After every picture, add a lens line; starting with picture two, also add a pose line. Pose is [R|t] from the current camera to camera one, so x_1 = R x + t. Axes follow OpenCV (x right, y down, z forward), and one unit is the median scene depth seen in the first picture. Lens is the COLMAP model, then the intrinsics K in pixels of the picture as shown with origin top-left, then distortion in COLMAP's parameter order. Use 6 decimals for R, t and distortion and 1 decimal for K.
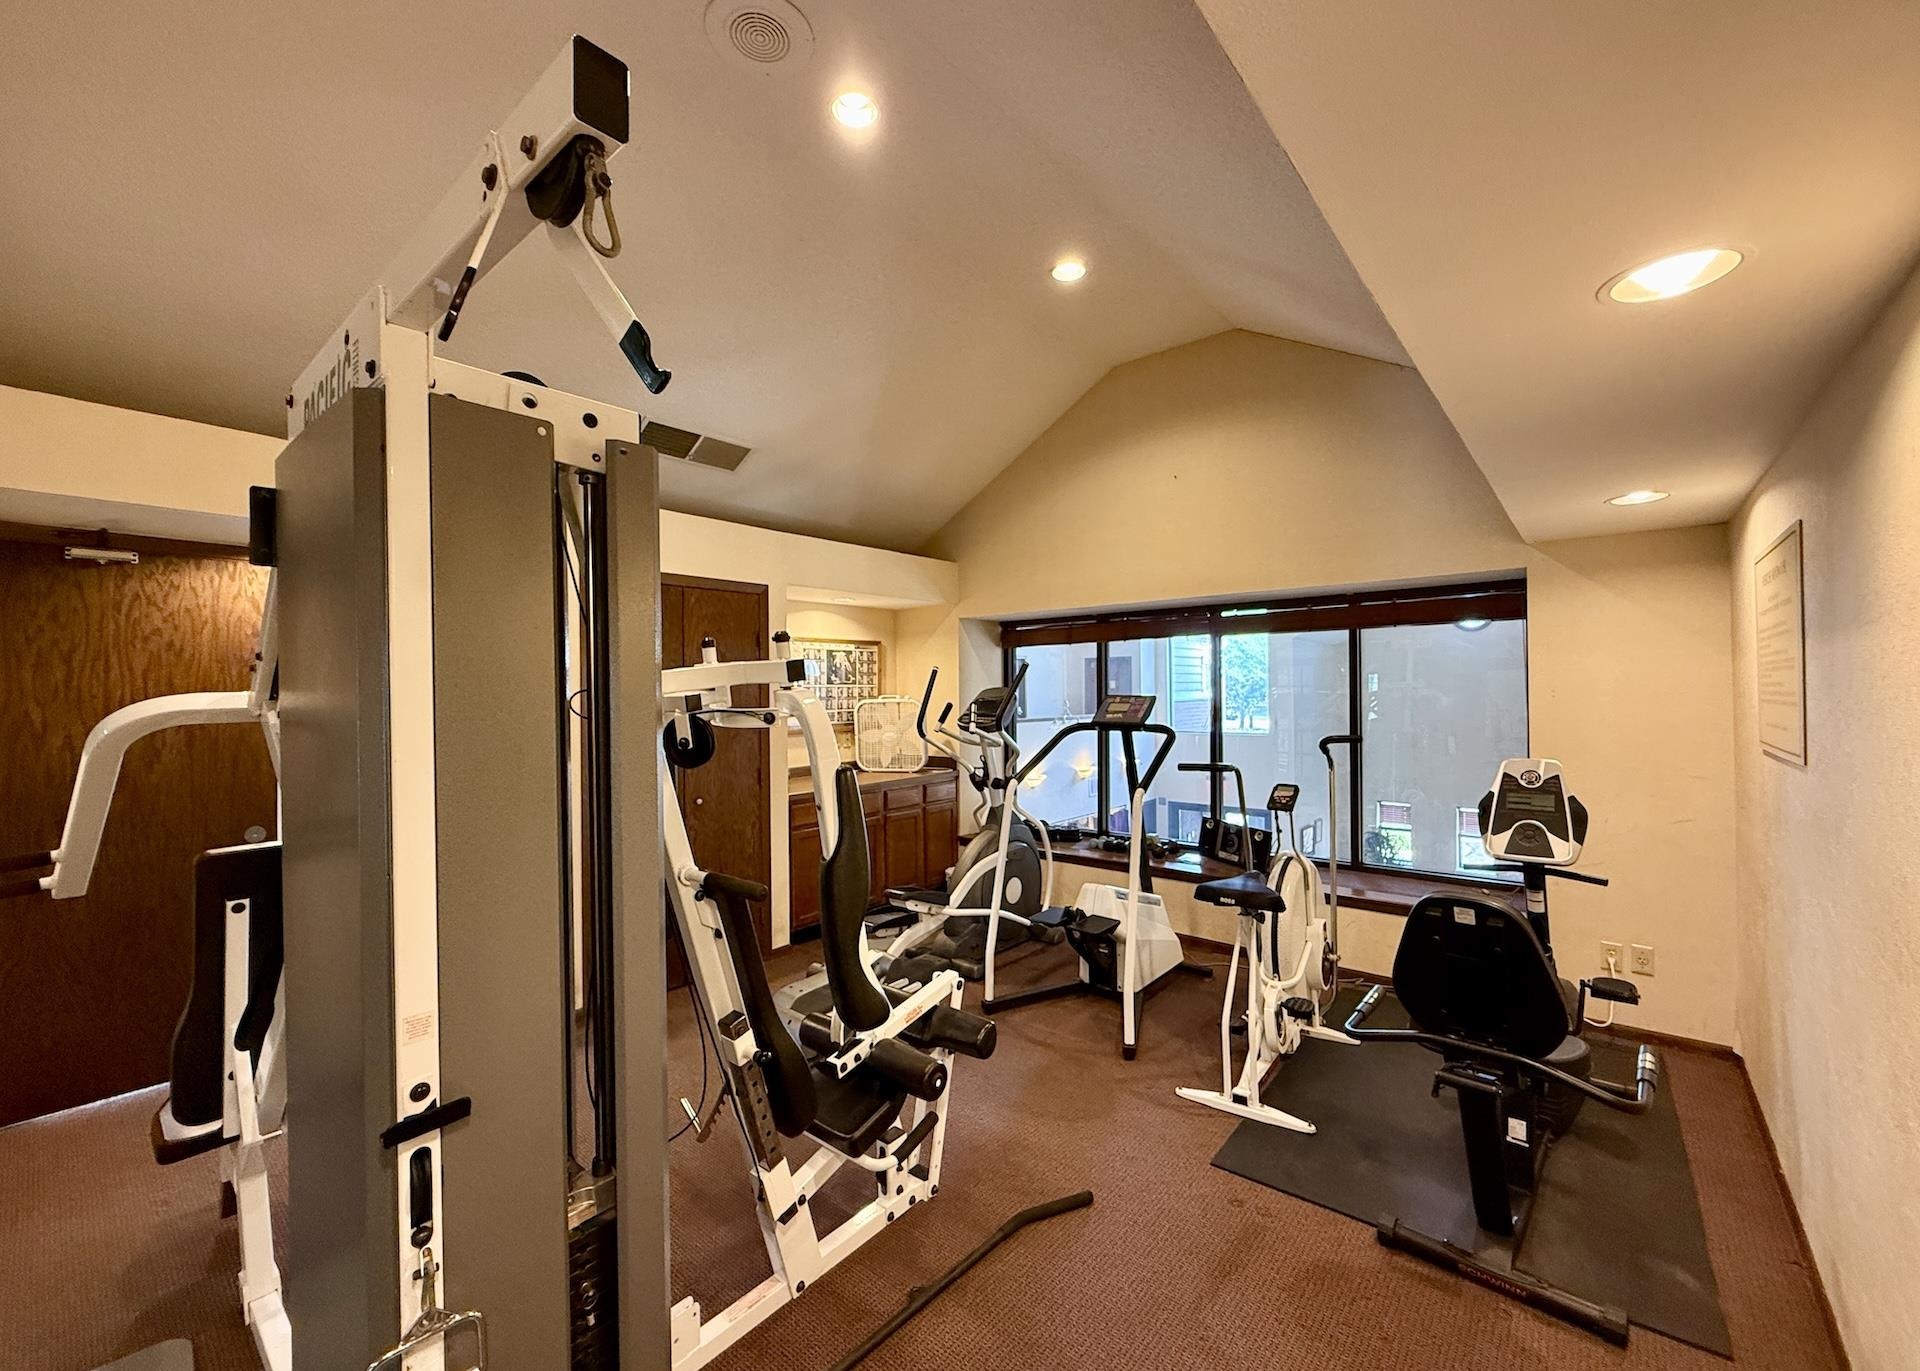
lens RADIAL K [[771.1, 0, 961.0], [0, 771.1, 698.9], [0, 0, 1]] dist [-0.000350, -0.000049]
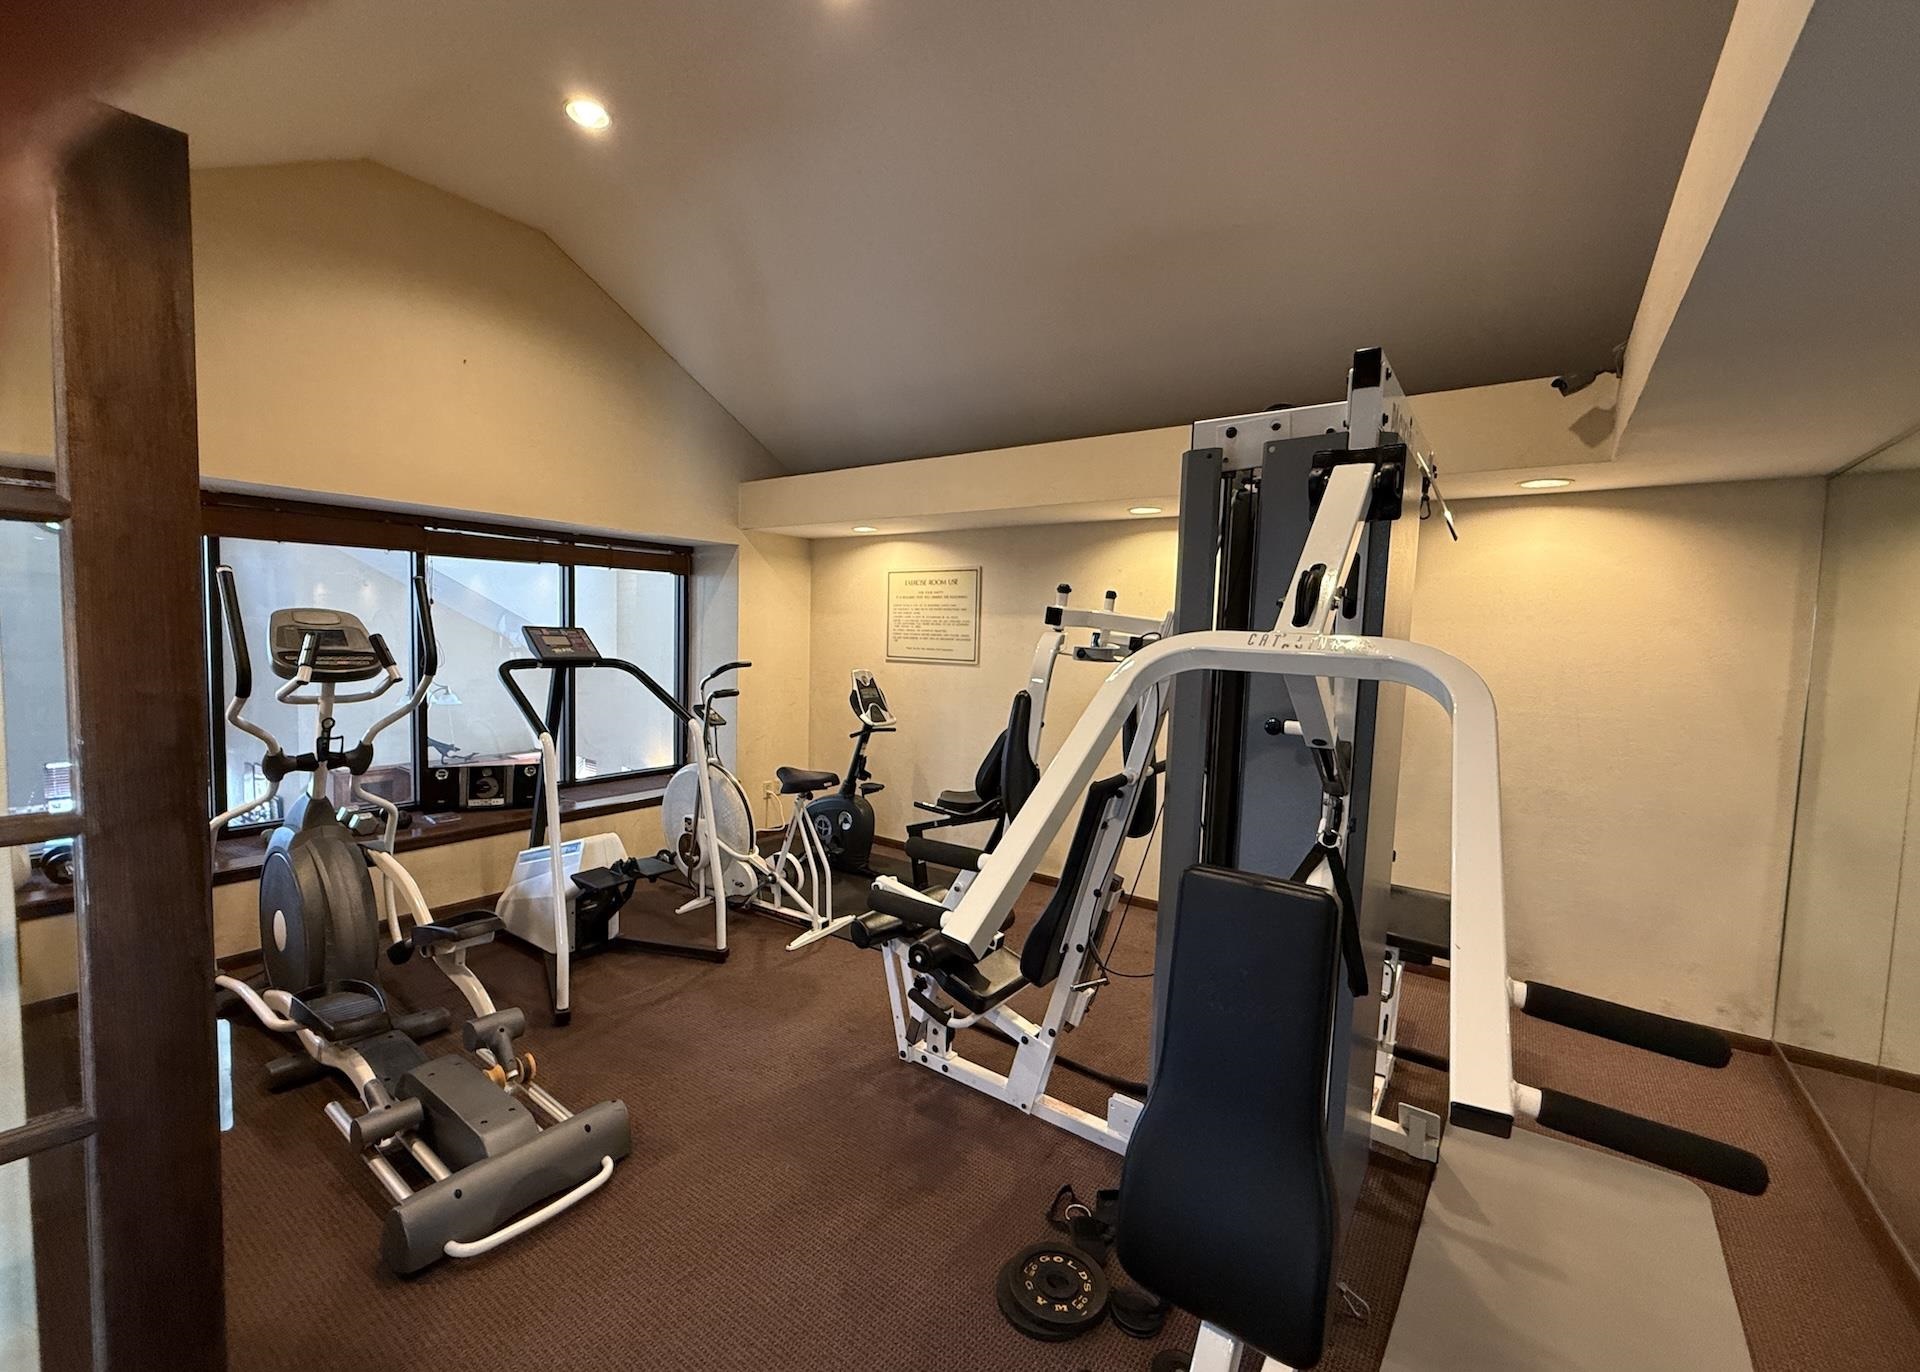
lens RADIAL K [[791.6, 0, 960.0], [0, 791.6, 686.0], [0, 0, 1]] dist [0.000101, -0.000014]
pose [[-0.073089, -0.063409, 0.995308, -0.642623], [-0.018039, 0.997898, 0.062249, -0.001655], [-0.997162, -0.013405, -0.074079, 0.532819]]
